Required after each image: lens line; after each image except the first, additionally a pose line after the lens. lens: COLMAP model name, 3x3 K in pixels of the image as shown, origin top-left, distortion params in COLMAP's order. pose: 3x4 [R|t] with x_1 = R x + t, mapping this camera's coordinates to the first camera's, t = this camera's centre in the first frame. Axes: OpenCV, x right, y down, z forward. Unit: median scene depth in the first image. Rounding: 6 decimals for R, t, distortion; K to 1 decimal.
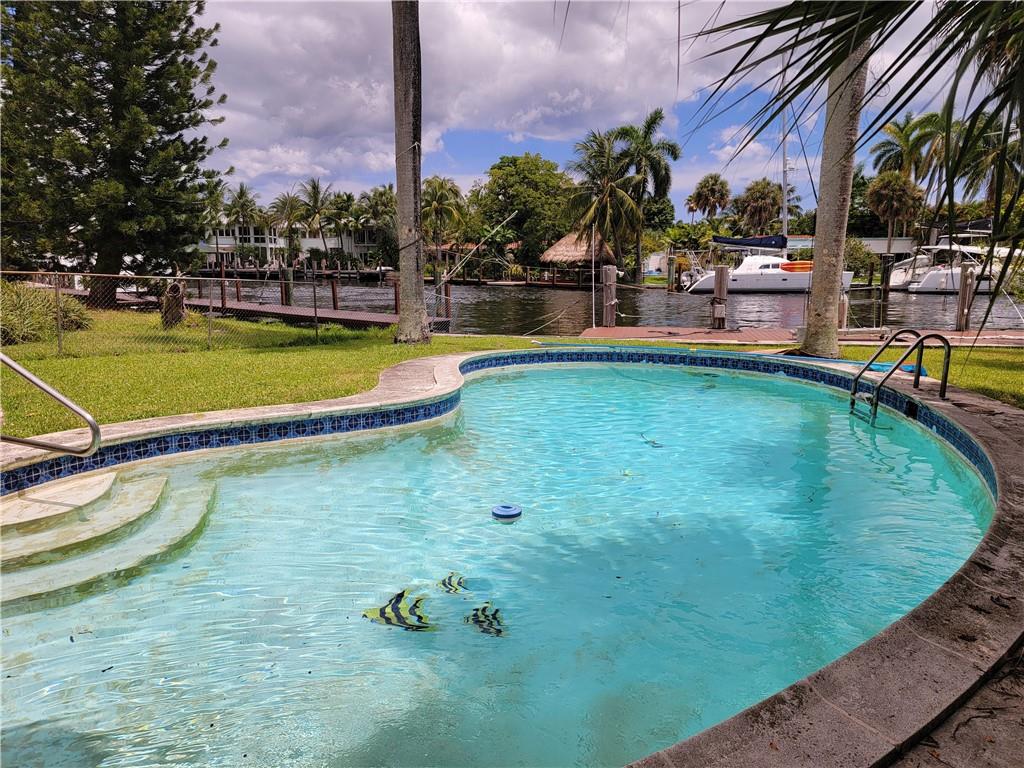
lens RADIAL K [[704.5, 0, 511.9], [0, 704.5, 370.5], [0, 0, 1]] dist [0.092229, -0.071911]
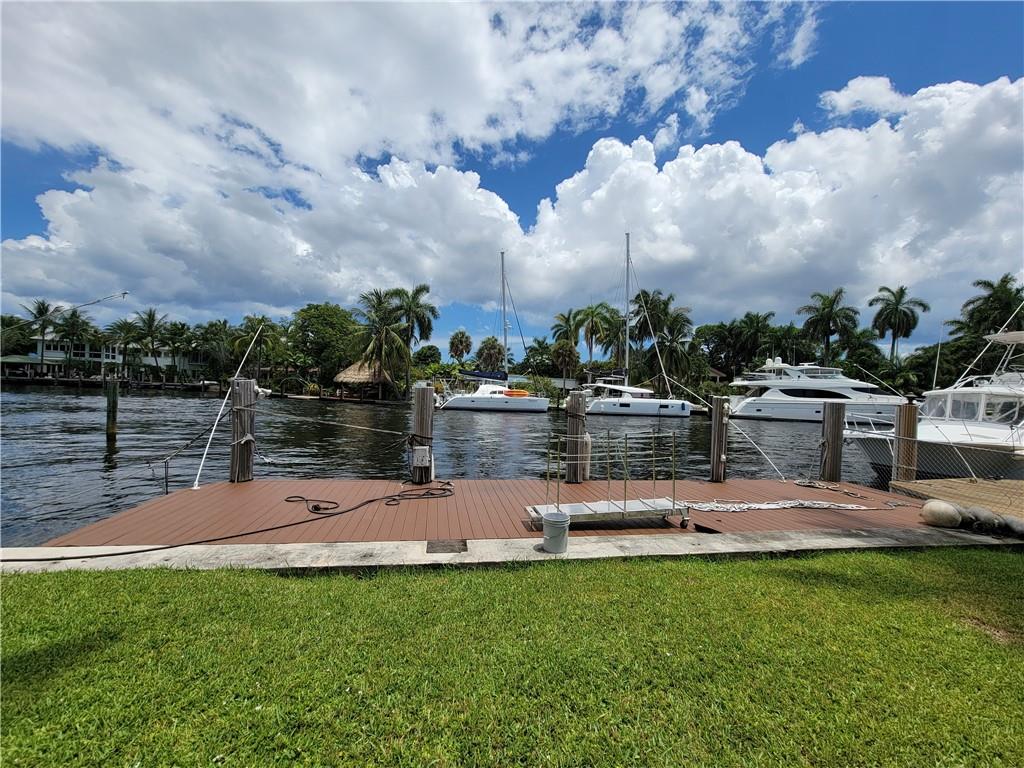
lens RADIAL K [[419.2, 0, 508.7], [0, 419.2, 396.4], [0, 0, 1]] dist [-0.005676, -0.000637]
pose [[0.932122, 0.032920, 0.360644, 0.062374], [0.014223, 0.991764, -0.127290, -0.024043], [-0.361864, 0.123779, 0.923977, 0.168118]]
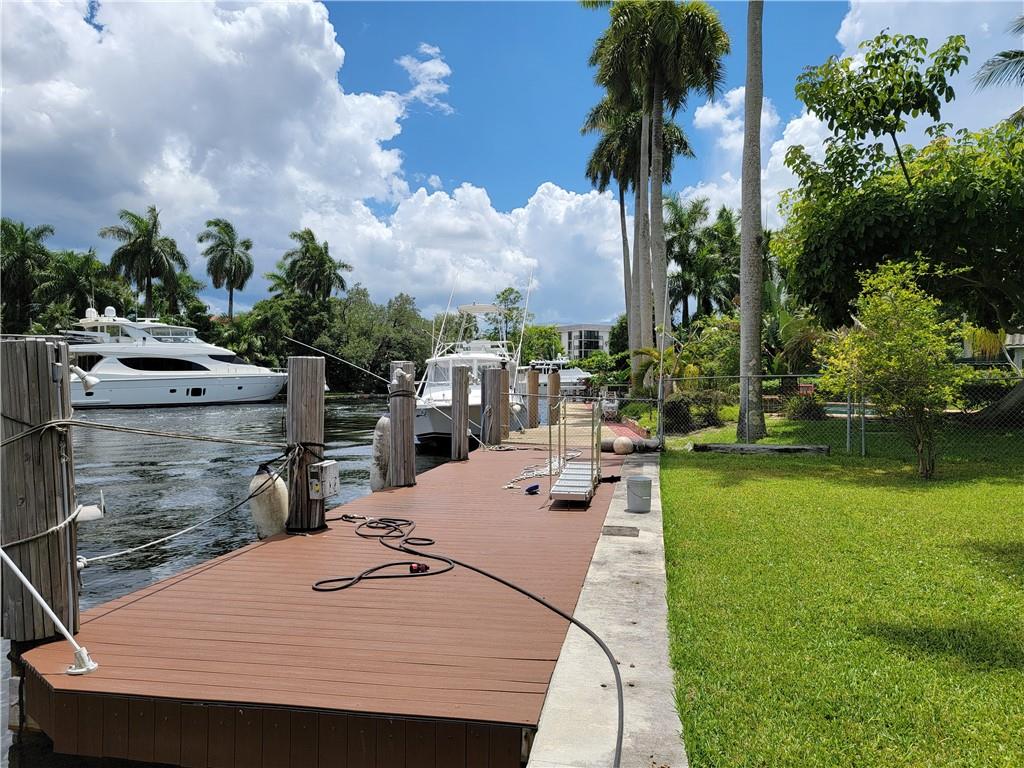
lens RADIAL K [[711.2, 0, 520.0], [0, 711.2, 386.9], [0, 0, 1]] dist [0.087434, -0.077614]
pose [[-0.019444, -0.007725, 0.999781, -0.022254], [0.153114, 0.988152, 0.010613, -0.032586], [-0.988017, 0.153287, -0.018031, 0.247514]]
